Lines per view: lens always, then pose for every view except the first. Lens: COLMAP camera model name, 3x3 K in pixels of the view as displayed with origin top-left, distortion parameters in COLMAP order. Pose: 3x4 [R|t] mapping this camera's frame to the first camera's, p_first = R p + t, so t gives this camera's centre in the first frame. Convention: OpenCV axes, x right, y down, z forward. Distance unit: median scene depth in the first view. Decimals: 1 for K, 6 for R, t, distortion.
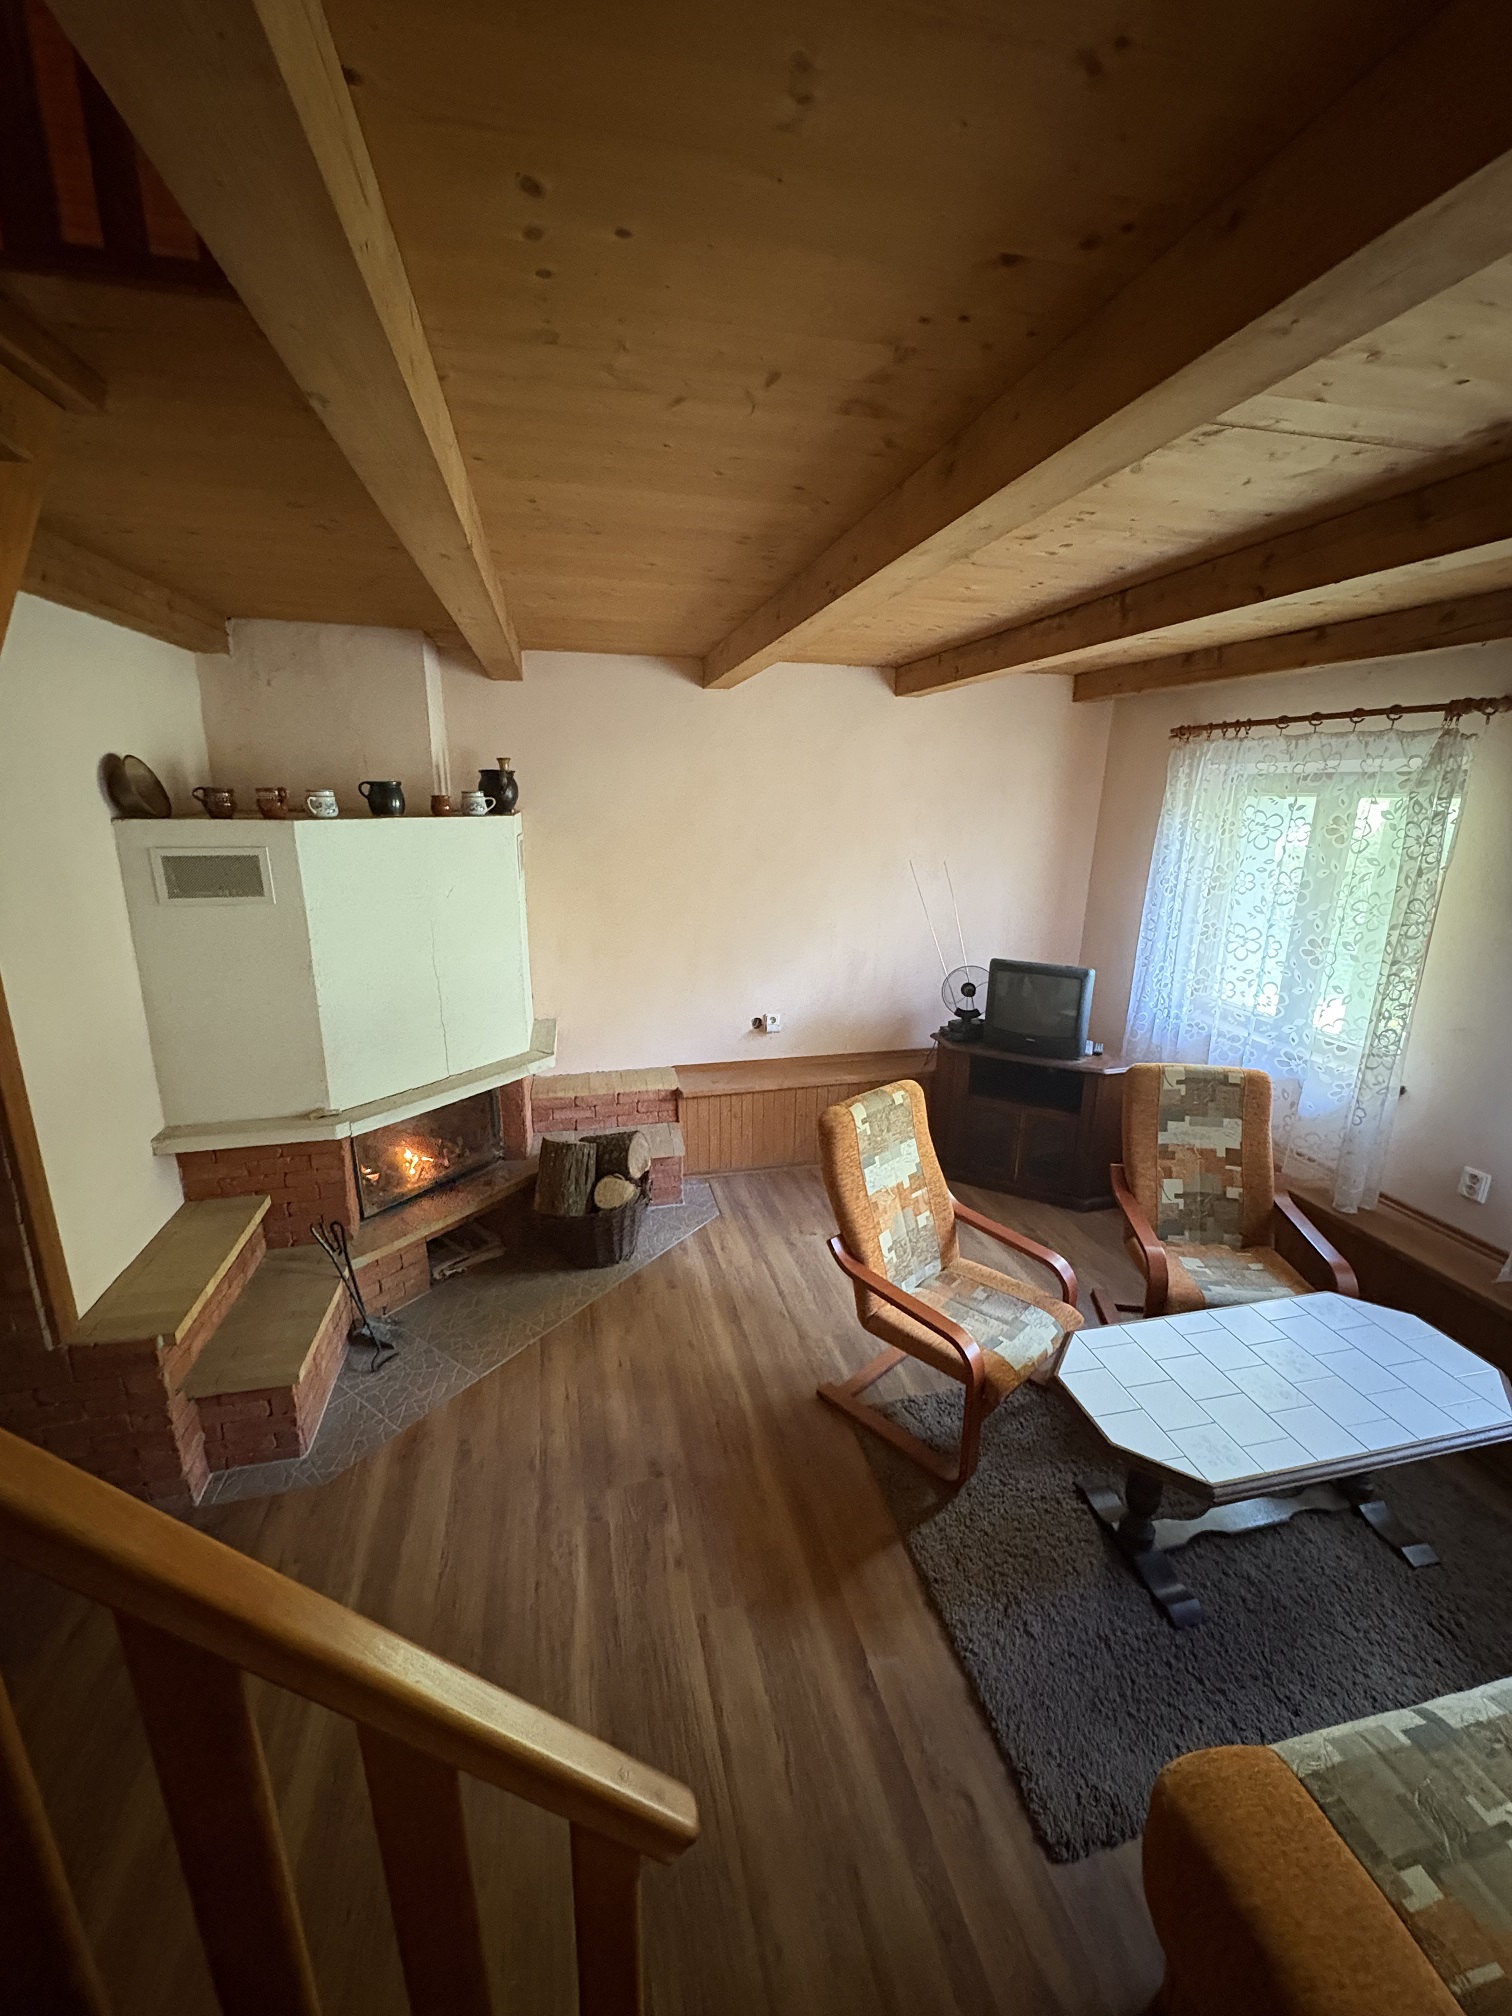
lens RADIAL K [[796.8, 0, 756.0], [0, 796.8, 1008.0], [0, 0, 1]] dist [-0.002181, 0.000731]
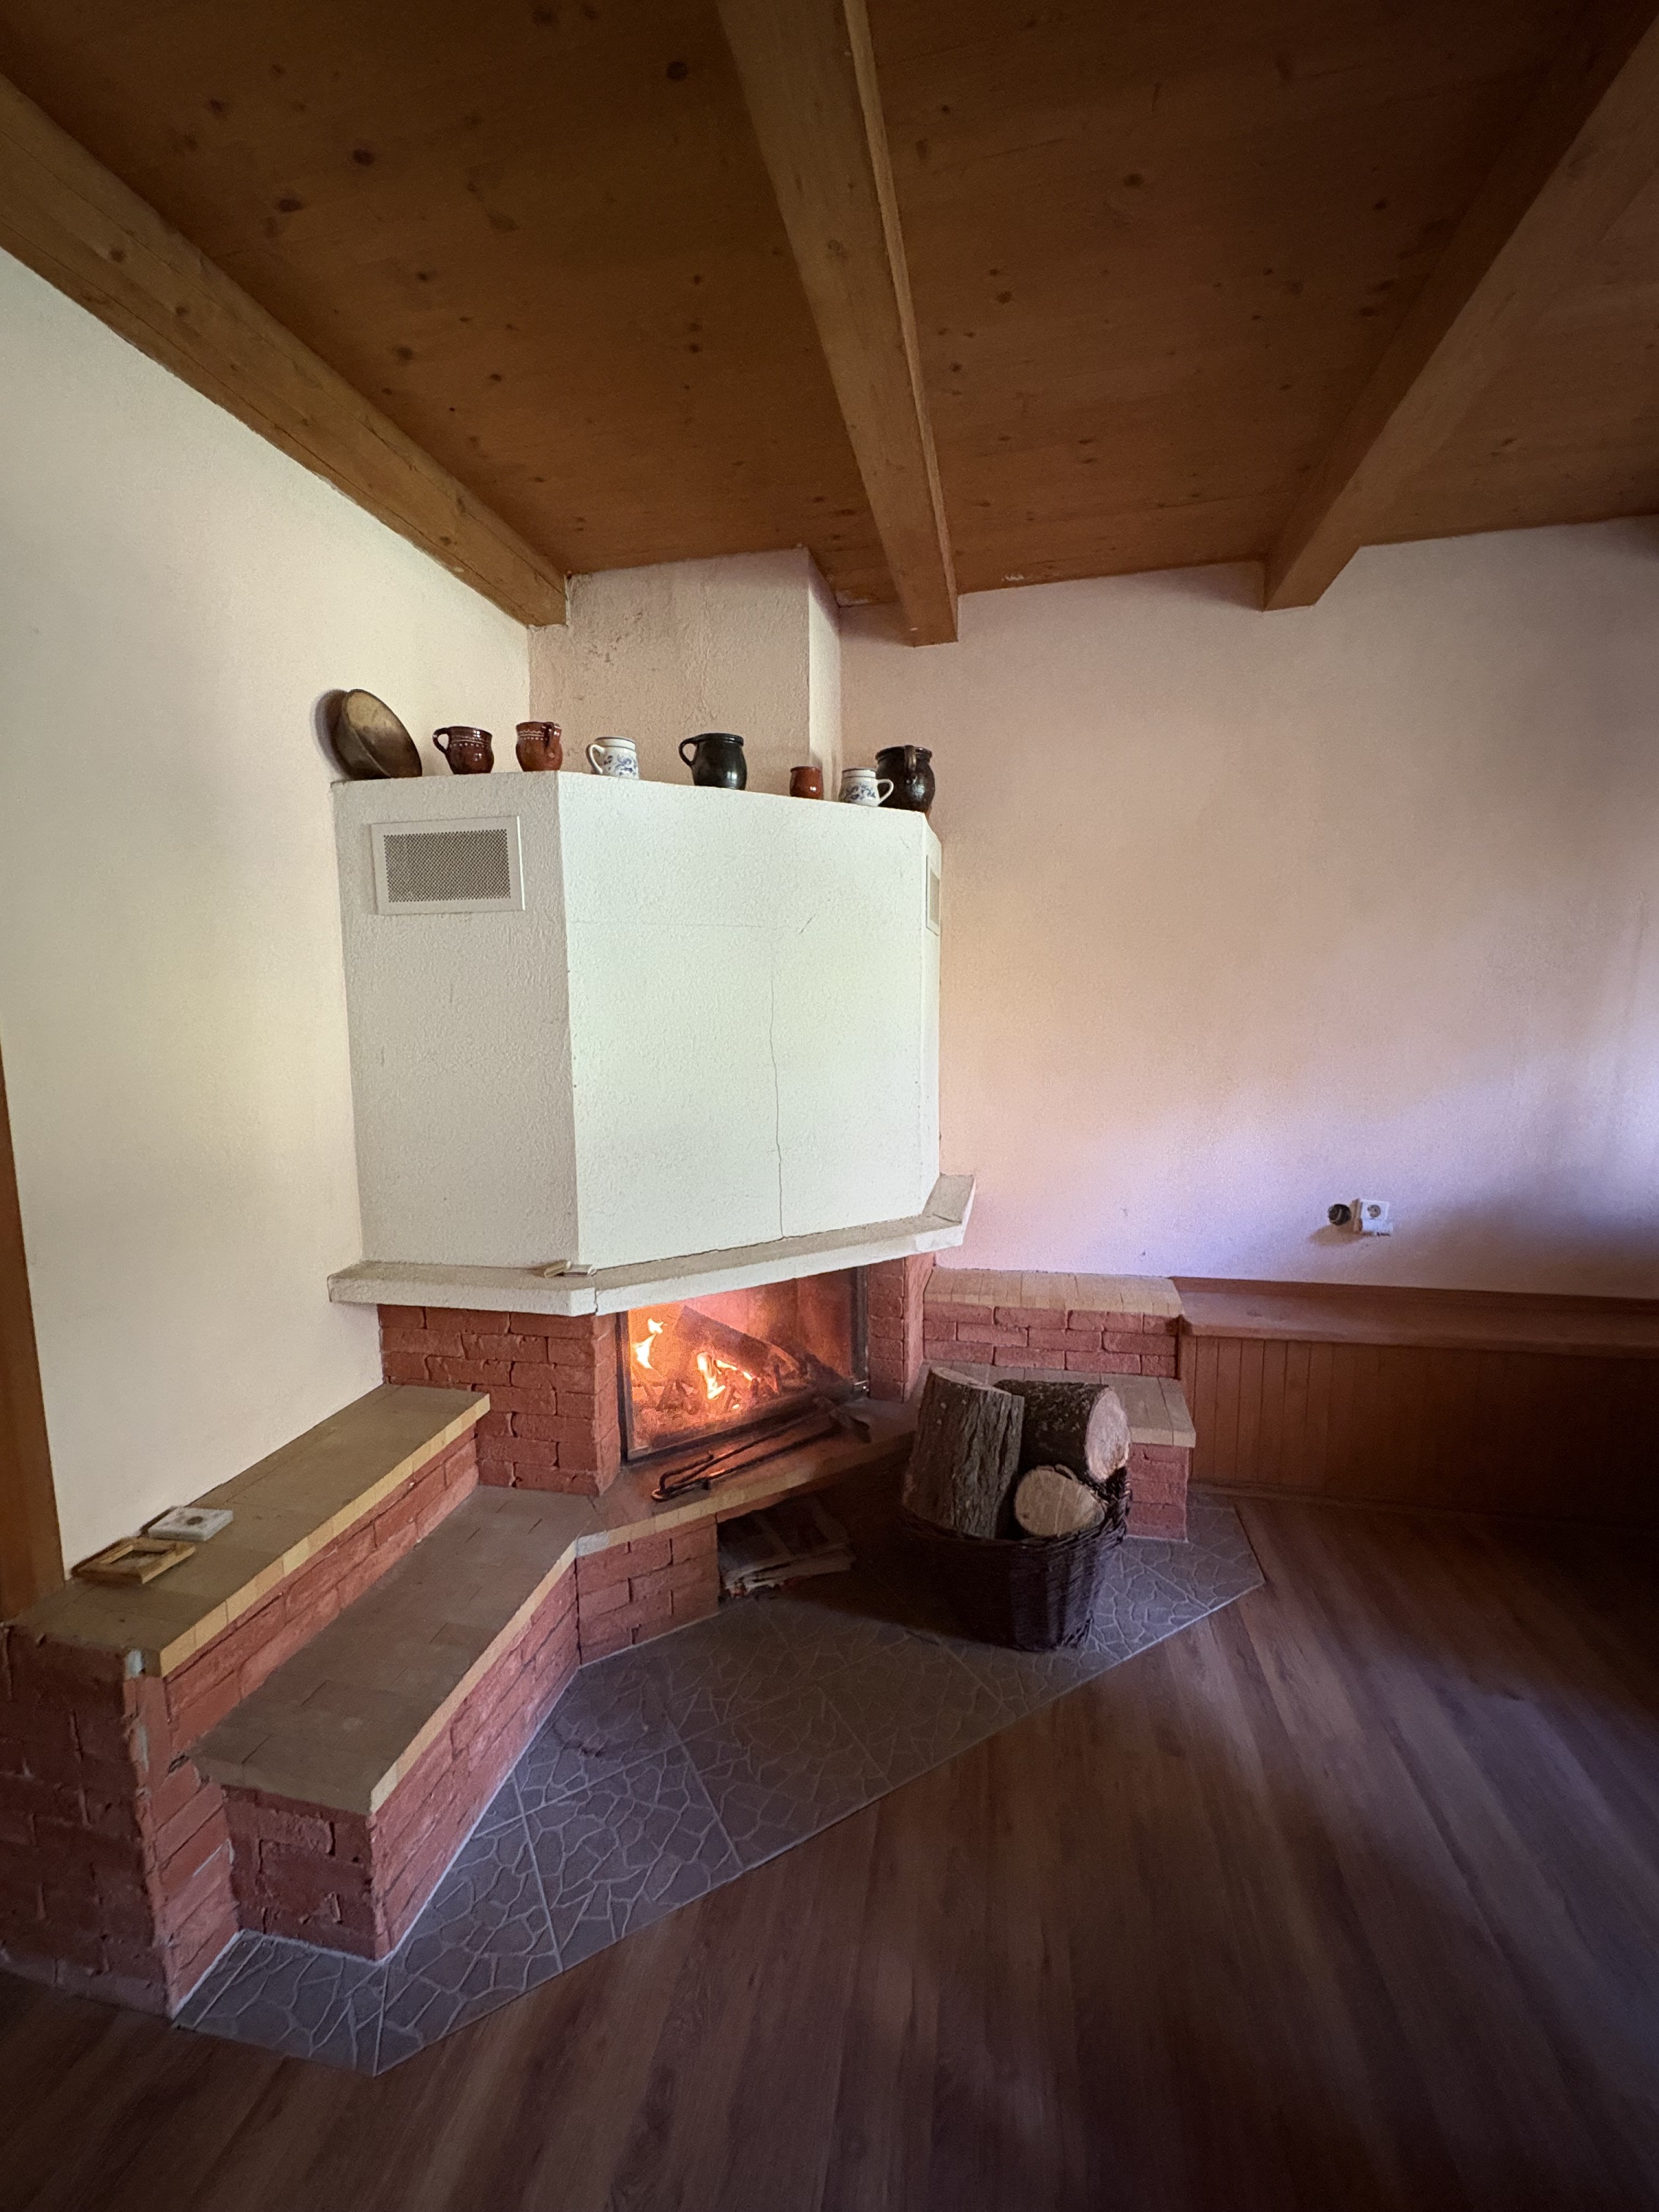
lens RADIAL K [[874.3, 0, 829.5], [0, 874.3, 1106.0], [0, 0, 1]] dist [-0.002181, 0.000731]
pose [[0.904109, 0.031909, -0.426108, -0.078071], [-0.089659, 0.989175, -0.116163, 0.058843], [0.417789, 0.143229, 0.897183, 0.402853]]
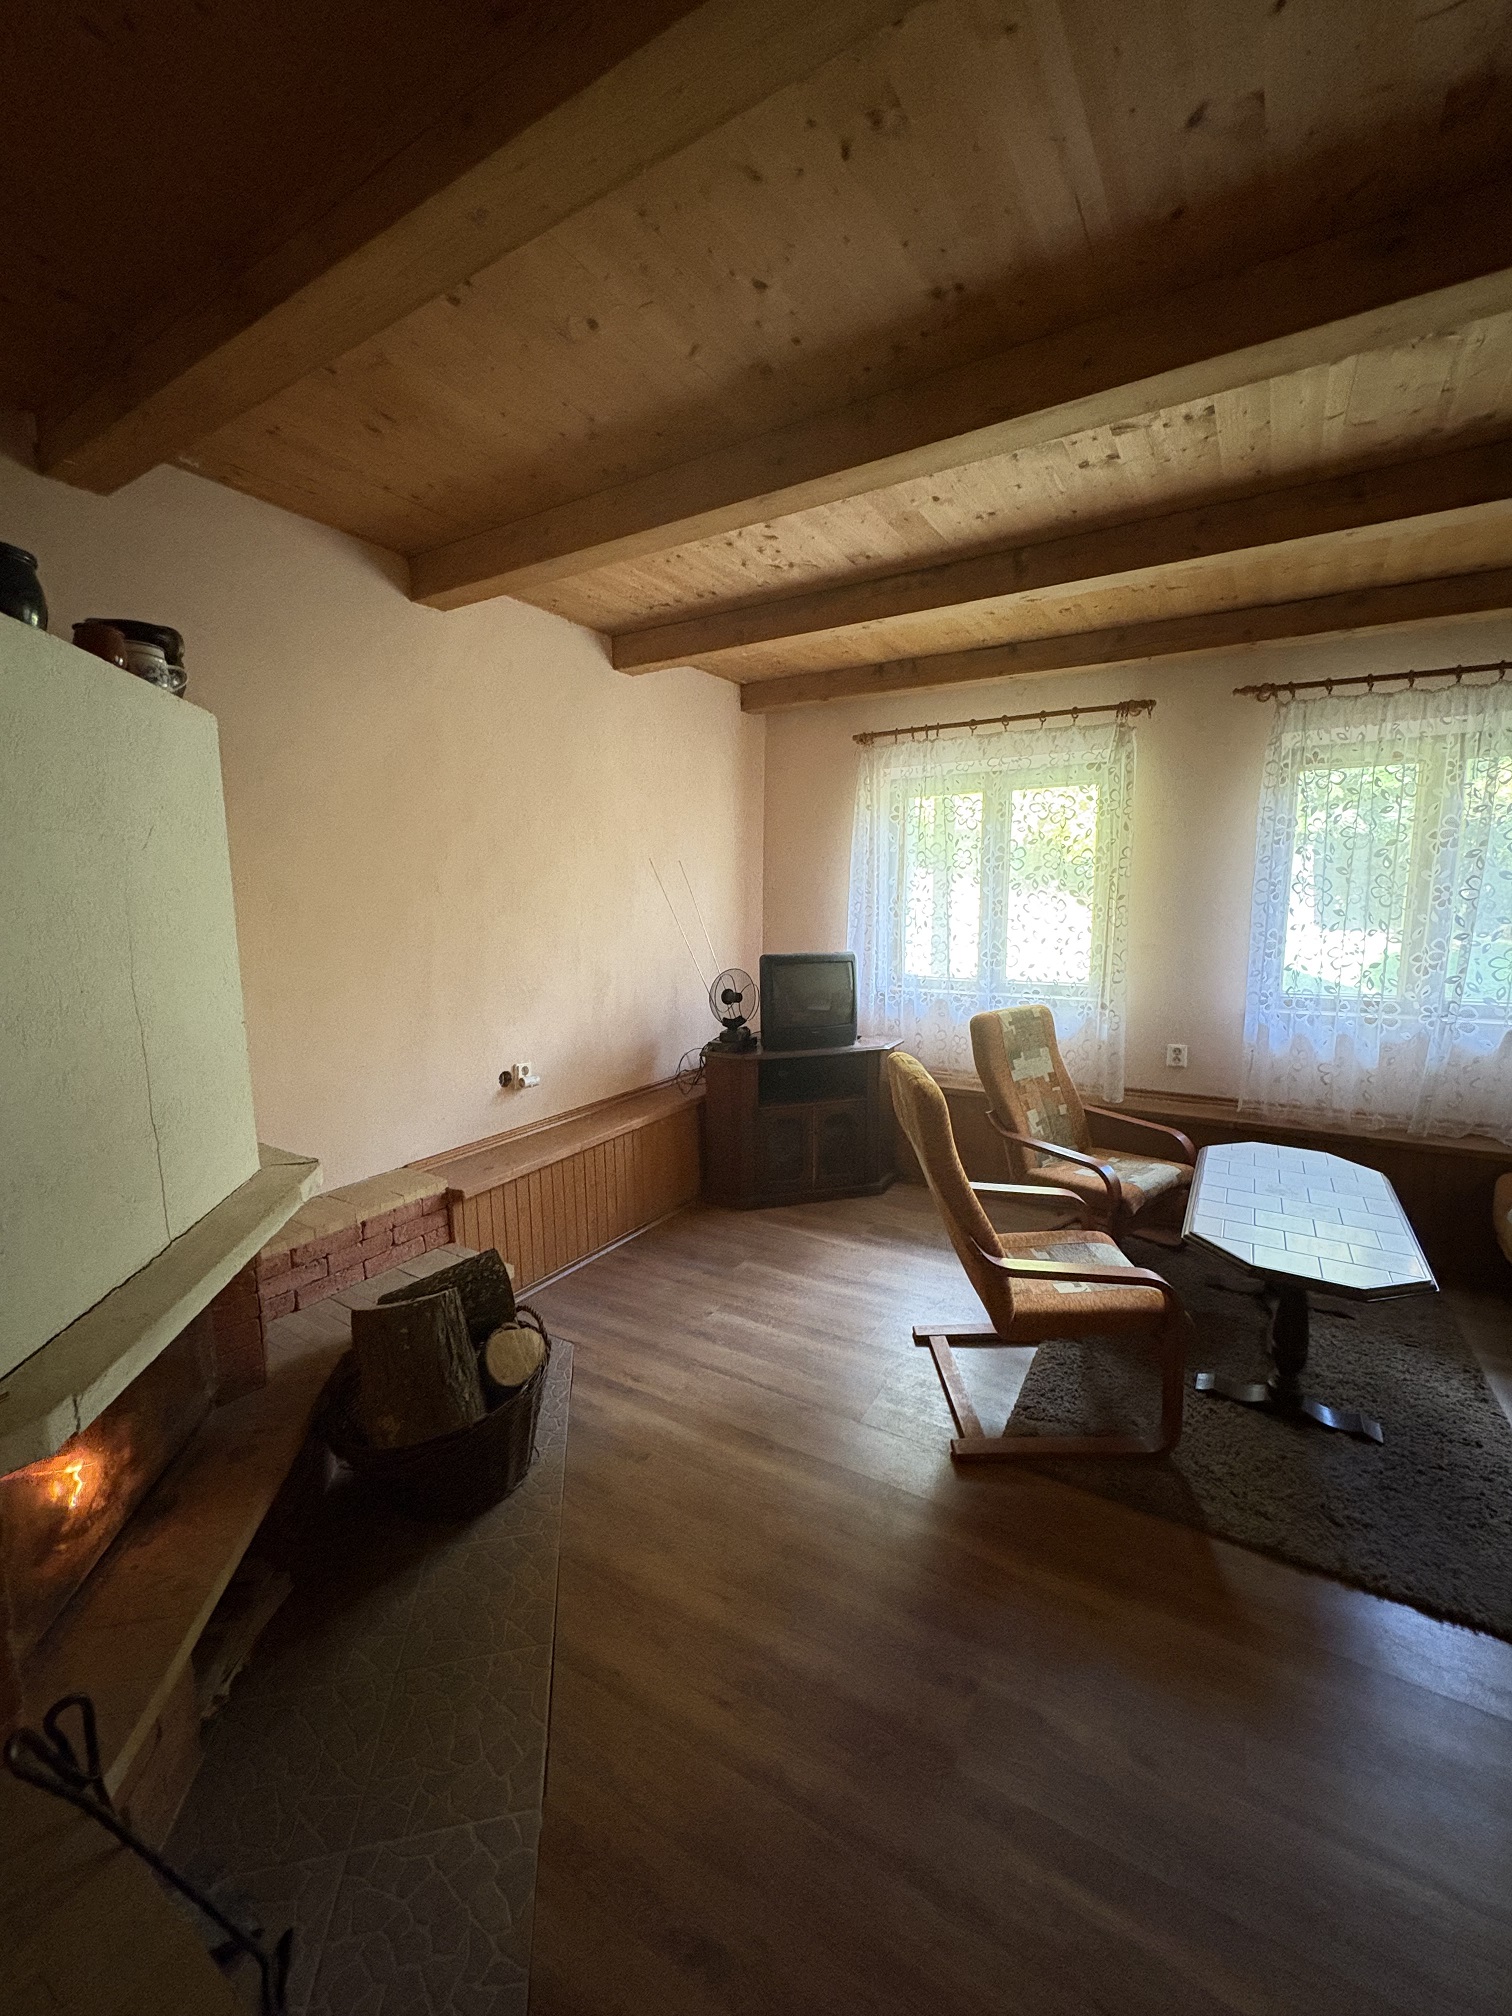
lens RADIAL K [[796.8, 0, 756.0], [0, 796.8, 1008.0], [0, 0, 1]] dist [-0.002181, 0.000731]
pose [[0.700066, -0.117696, 0.704312, -0.436490], [0.203340, 0.978346, -0.038624, 0.038698], [-0.684515, 0.170254, 0.708839, 0.409633]]
